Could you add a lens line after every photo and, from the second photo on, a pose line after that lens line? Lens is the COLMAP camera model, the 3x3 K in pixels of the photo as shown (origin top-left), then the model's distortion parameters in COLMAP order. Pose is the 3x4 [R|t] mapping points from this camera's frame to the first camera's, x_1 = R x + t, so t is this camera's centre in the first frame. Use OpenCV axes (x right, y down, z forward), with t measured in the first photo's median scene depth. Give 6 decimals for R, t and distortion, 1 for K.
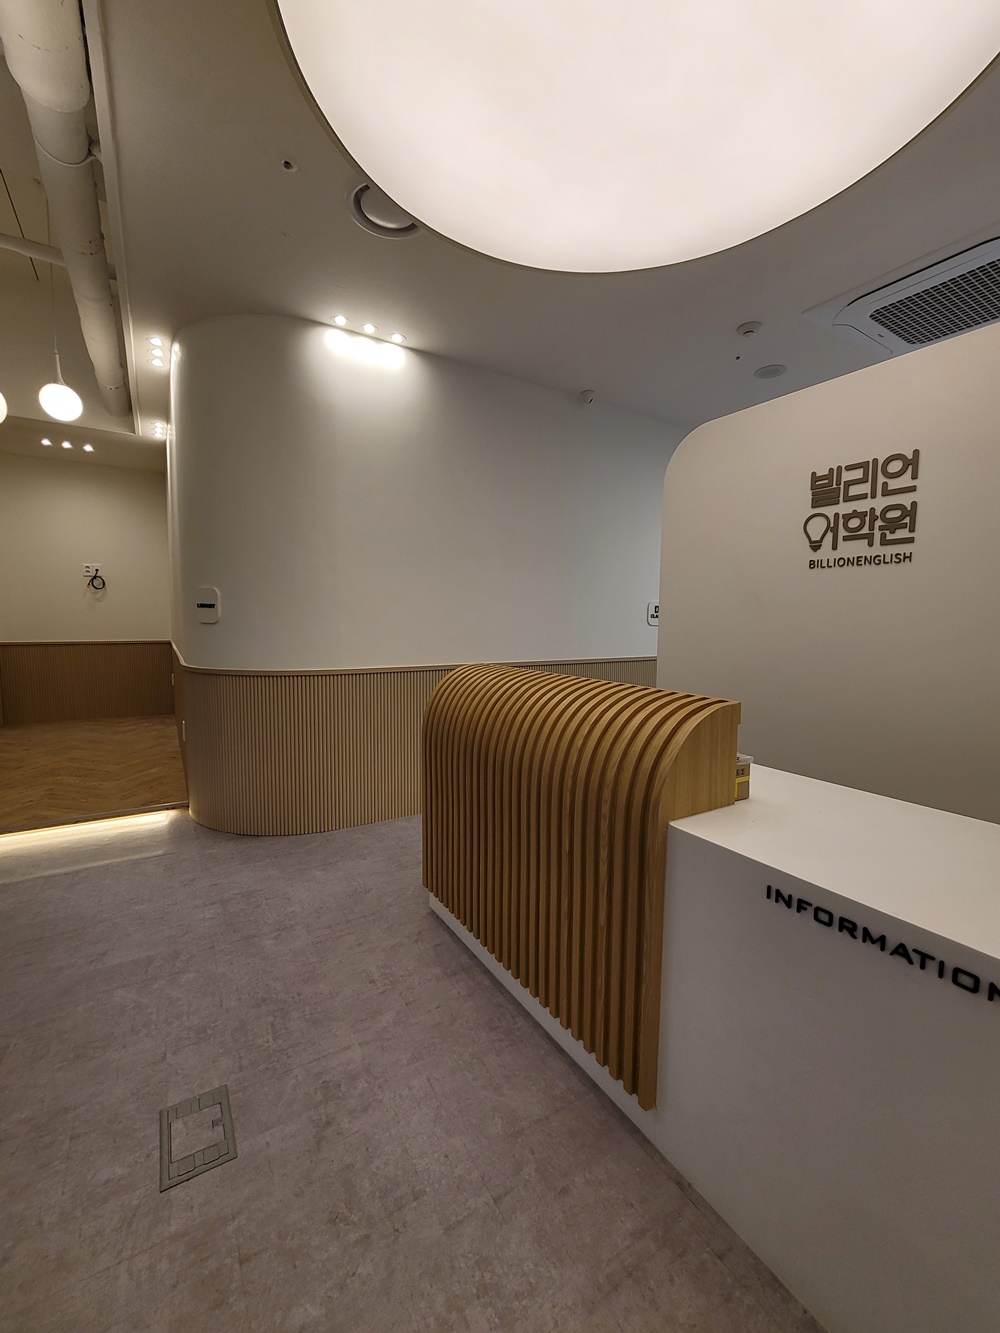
lens RADIAL K [[545.5, 0, 499.7], [0, 545.5, 665.3], [0, 0, 1]] dist [-0.005854, 0.002267]
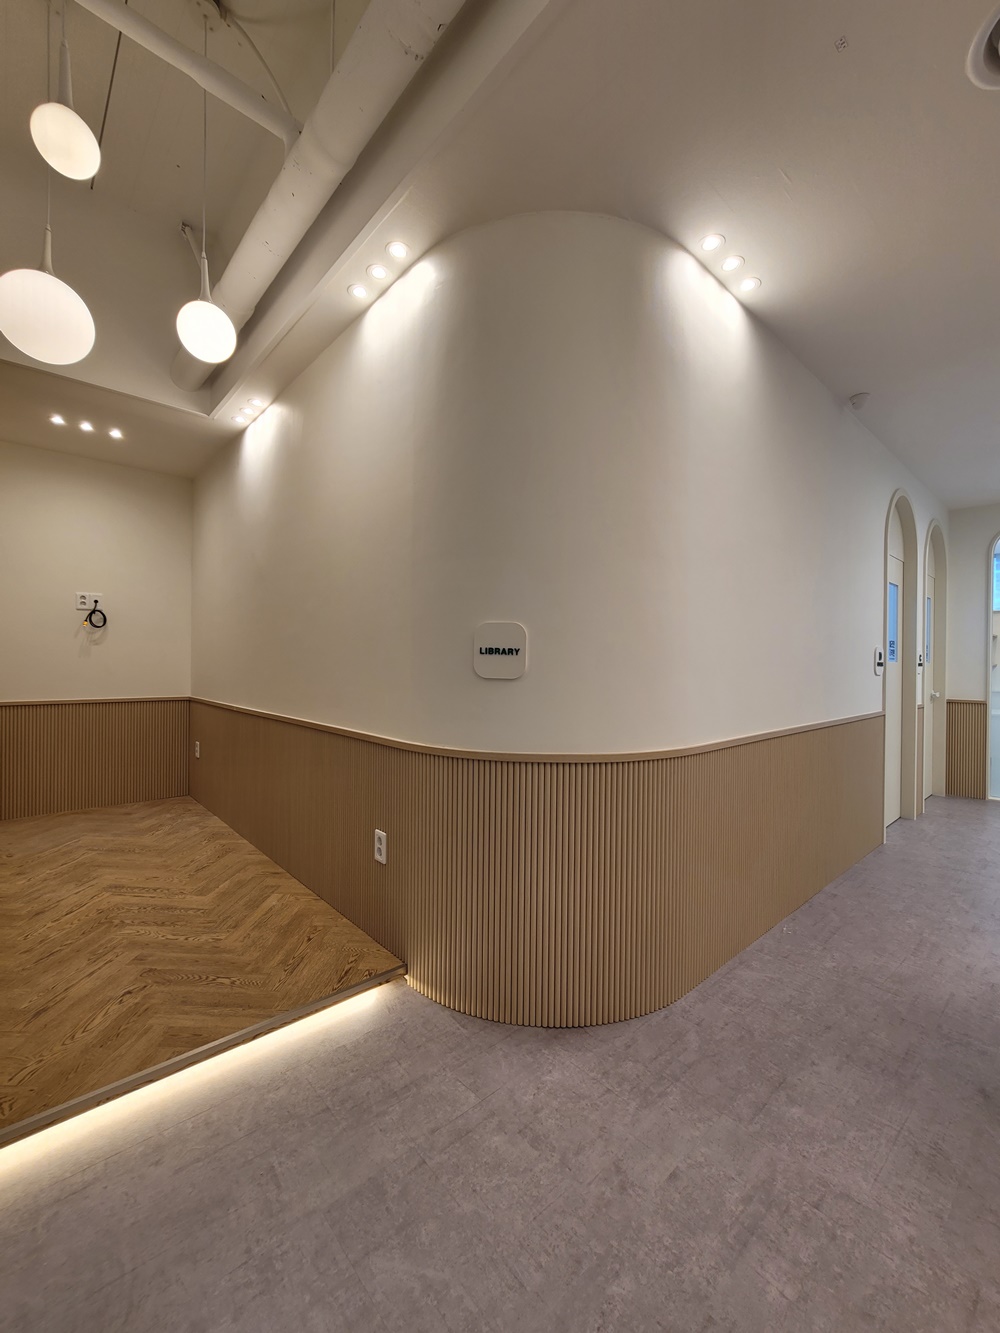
lens RADIAL K [[545.5, 0, 499.7], [0, 545.5, 665.3], [0, 0, 1]] dist [-0.005854, 0.002267]
pose [[0.985340, -0.002312, 0.170587, -0.962740], [0.016429, 0.996547, -0.081389, -0.063624], [-0.169810, 0.082999, 0.981976, 0.581493]]
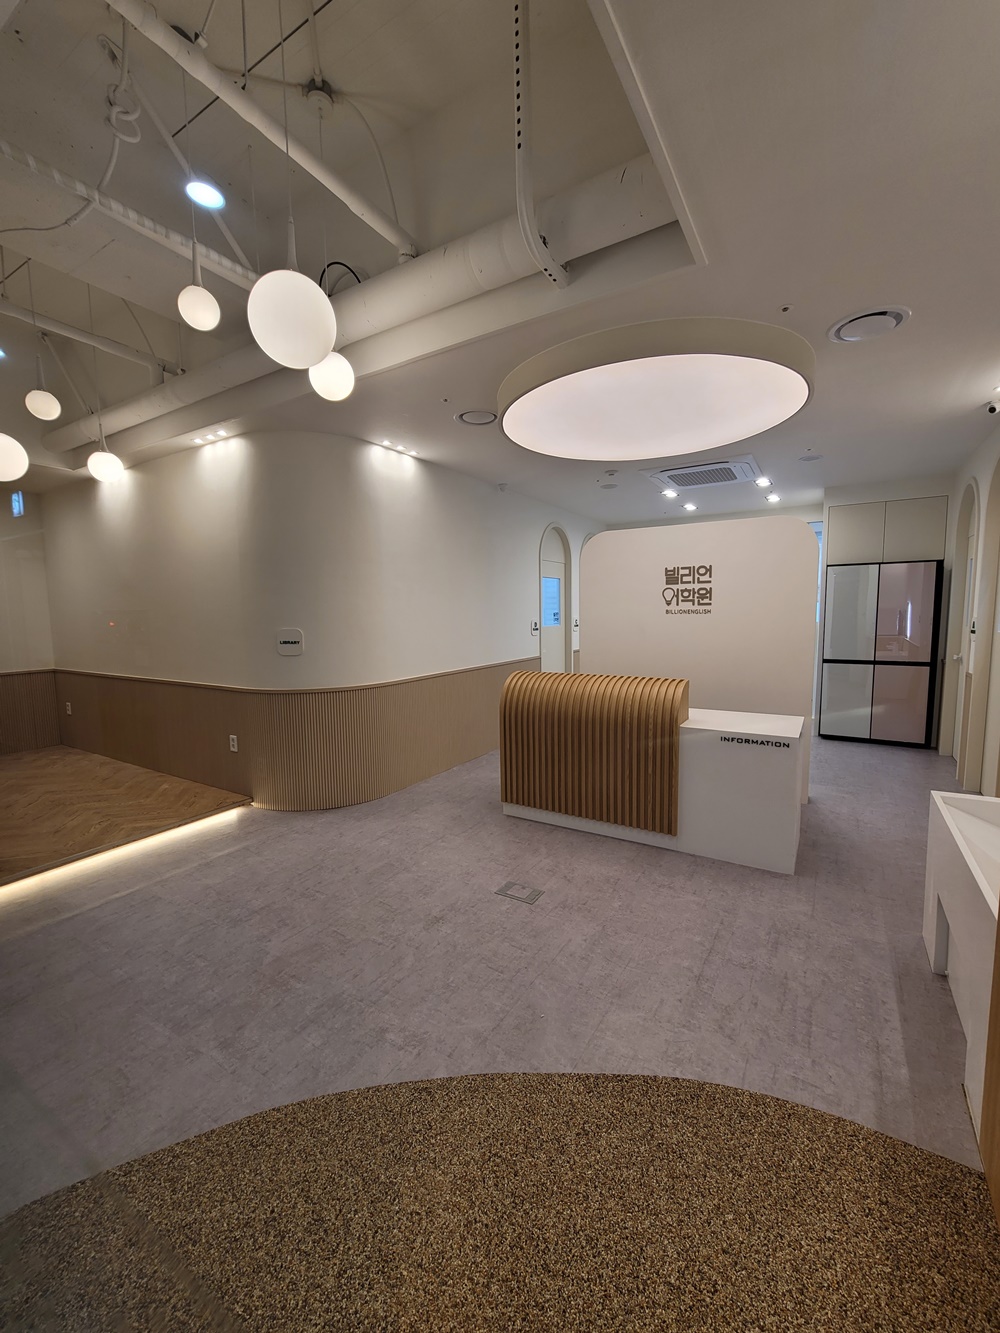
lens RADIAL K [[544.3, 0, 499.5], [0, 544.3, 664.5], [0, 0, 1]] dist [-0.001610, -0.000126]
pose [[0.895535, -0.068264, 0.439723, -0.996908], [0.063486, 0.997655, 0.025585, -0.085285], [-0.440438, 0.005004, 0.897769, -0.623465]]
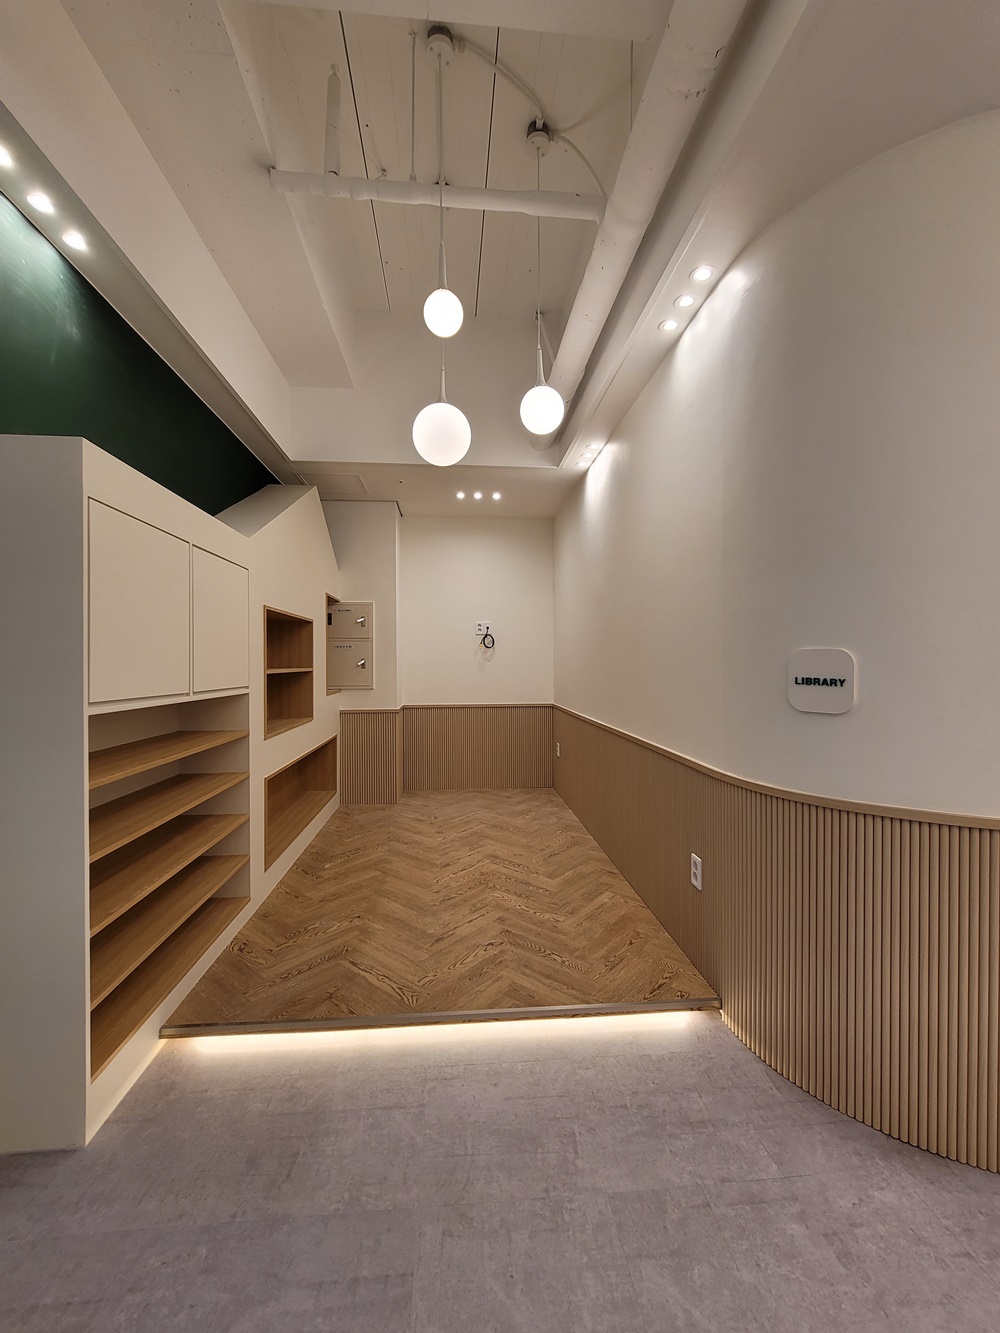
lens RADIAL K [[544.9, 0, 499.8], [0, 544.9, 665.5], [0, 0, 1]] dist [-0.004187, 0.000362]
pose [[0.889535, -0.011830, -0.456713, -0.857918], [-0.026985, 0.996559, -0.078372, -0.110237], [0.456069, 0.082039, 0.886155, 0.545047]]
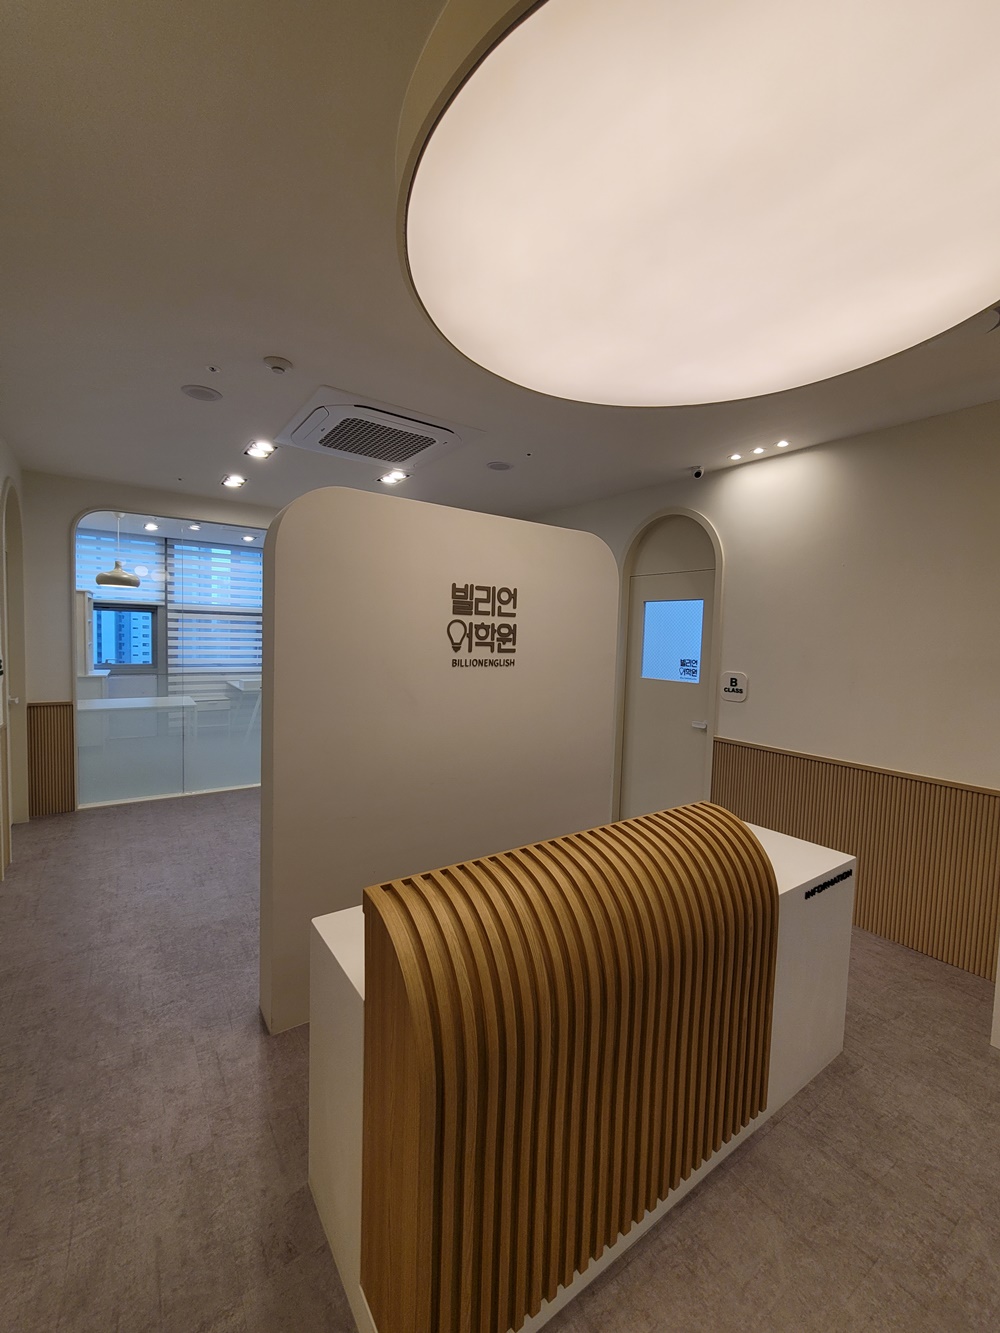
lens RADIAL K [[545.5, 0, 499.7], [0, 545.5, 665.3], [0, 0, 1]] dist [-0.005854, 0.002267]
pose [[-0.054942, -0.070273, 0.996014, -0.621773], [0.056802, 0.995685, 0.073383, -0.280622], [-0.996873, 0.060607, -0.050713, 1.042879]]
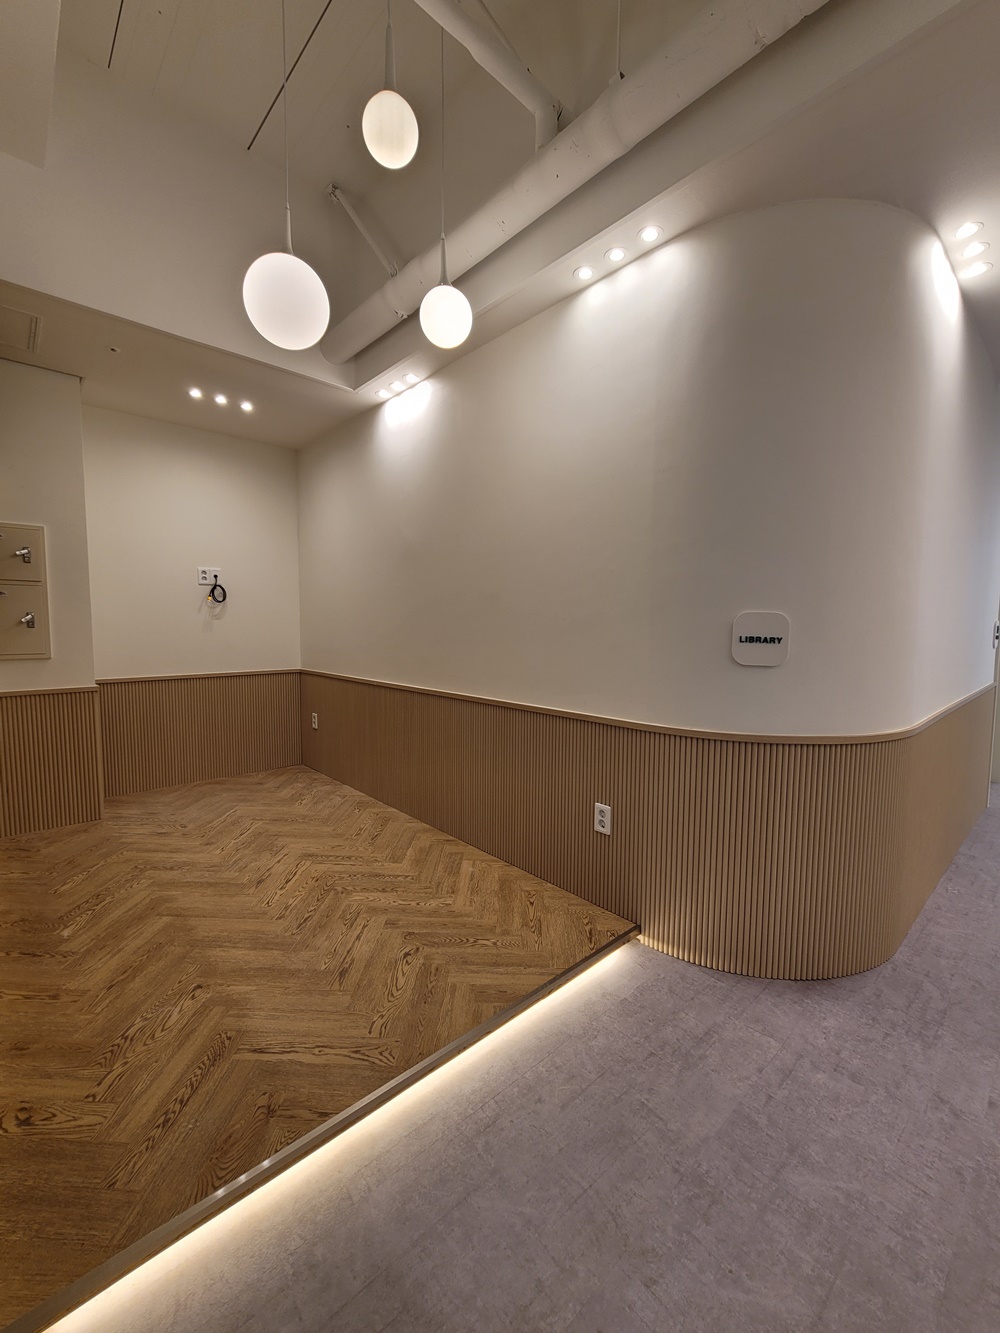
lens RADIAL K [[544.9, 0, 499.8], [0, 544.9, 665.5], [0, 0, 1]] dist [-0.004187, 0.000362]
pose [[0.983374, -0.019380, 0.180556, -1.443308], [0.021119, 0.999747, -0.007718, -0.119385], [-0.180361, 0.011403, 0.983534, 0.614711]]
